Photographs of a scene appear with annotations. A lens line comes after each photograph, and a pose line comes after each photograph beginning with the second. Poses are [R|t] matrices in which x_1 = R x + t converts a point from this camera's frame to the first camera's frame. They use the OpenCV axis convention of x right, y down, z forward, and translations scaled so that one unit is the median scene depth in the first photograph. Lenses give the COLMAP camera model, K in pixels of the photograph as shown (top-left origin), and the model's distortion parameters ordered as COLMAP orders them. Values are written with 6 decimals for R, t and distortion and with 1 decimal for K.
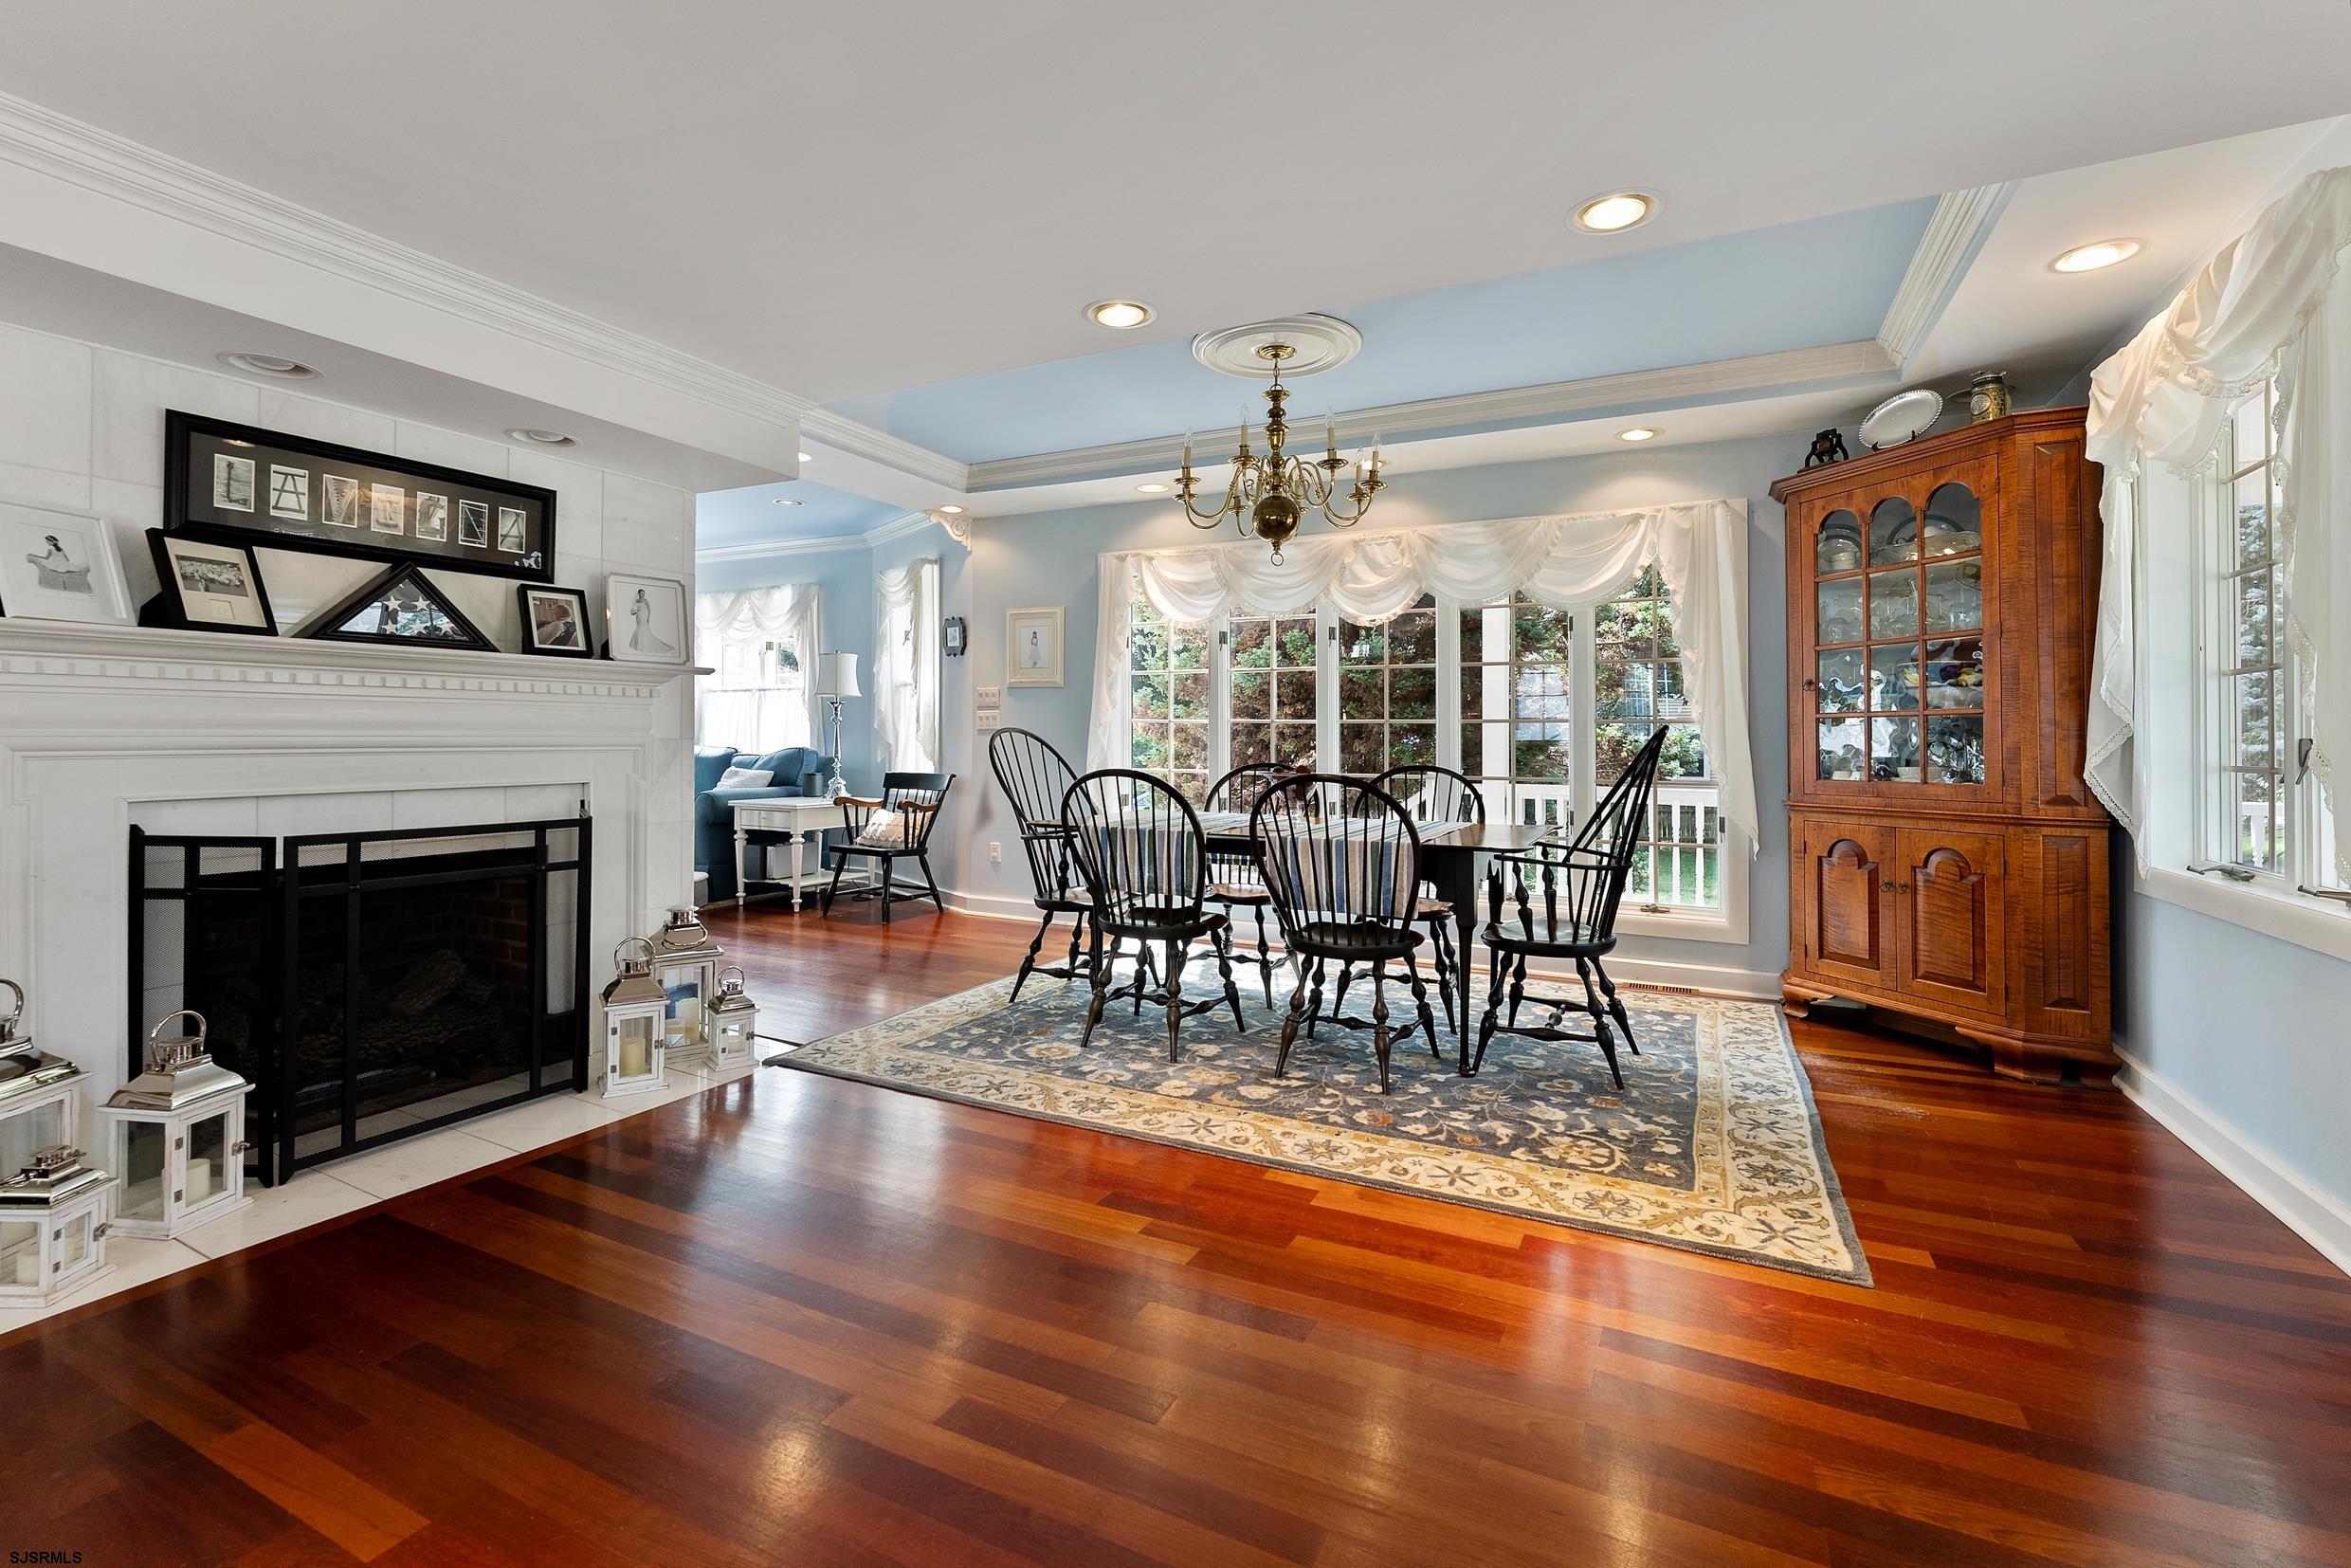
lens RADIAL K [[857.5, 0, 1195.5], [0, 857.5, 724.9], [0, 0, 1]] dist [-0.001123, 0.000028]
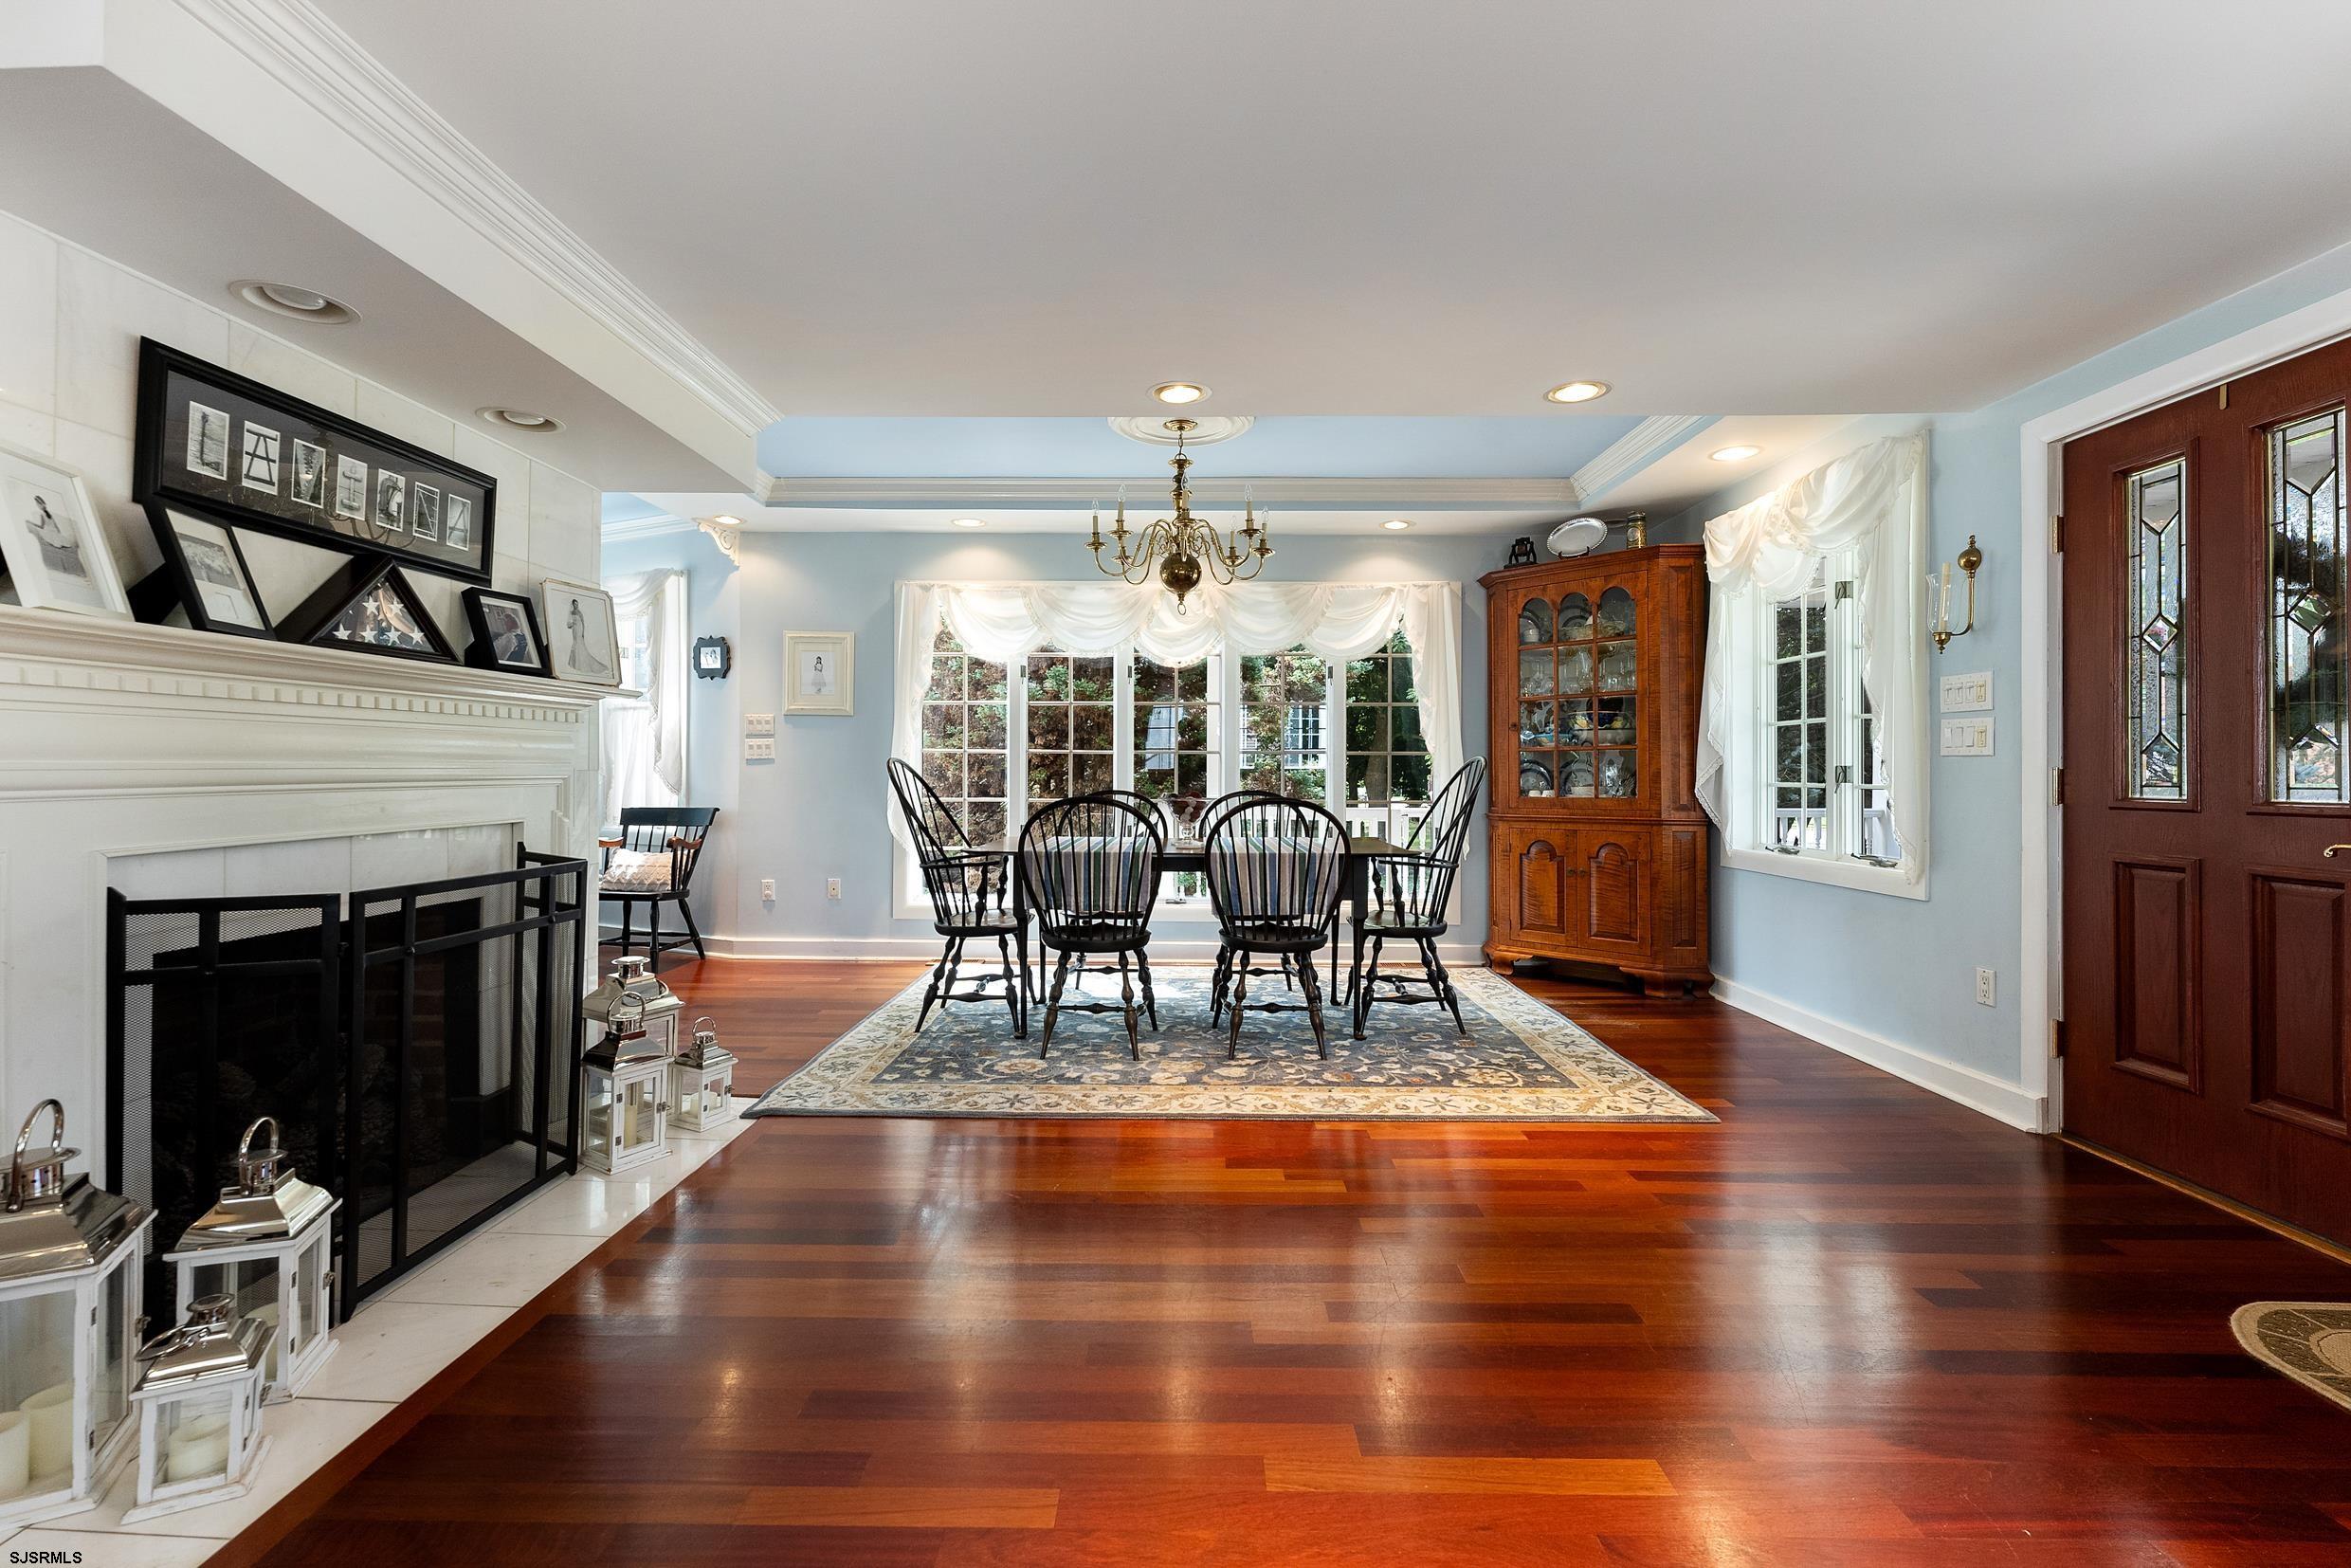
lens RADIAL K [[858.3, 0, 1102.7], [0, 858.3, 756.3], [0, 0, 1]] dist [0.000259, 0.000038]
pose [[0.928795, 0.001754, 0.370591, -0.470084], [-0.002687, 0.999994, 0.002001, -0.001213], [-0.370585, -0.002854, 0.928794, -0.012730]]
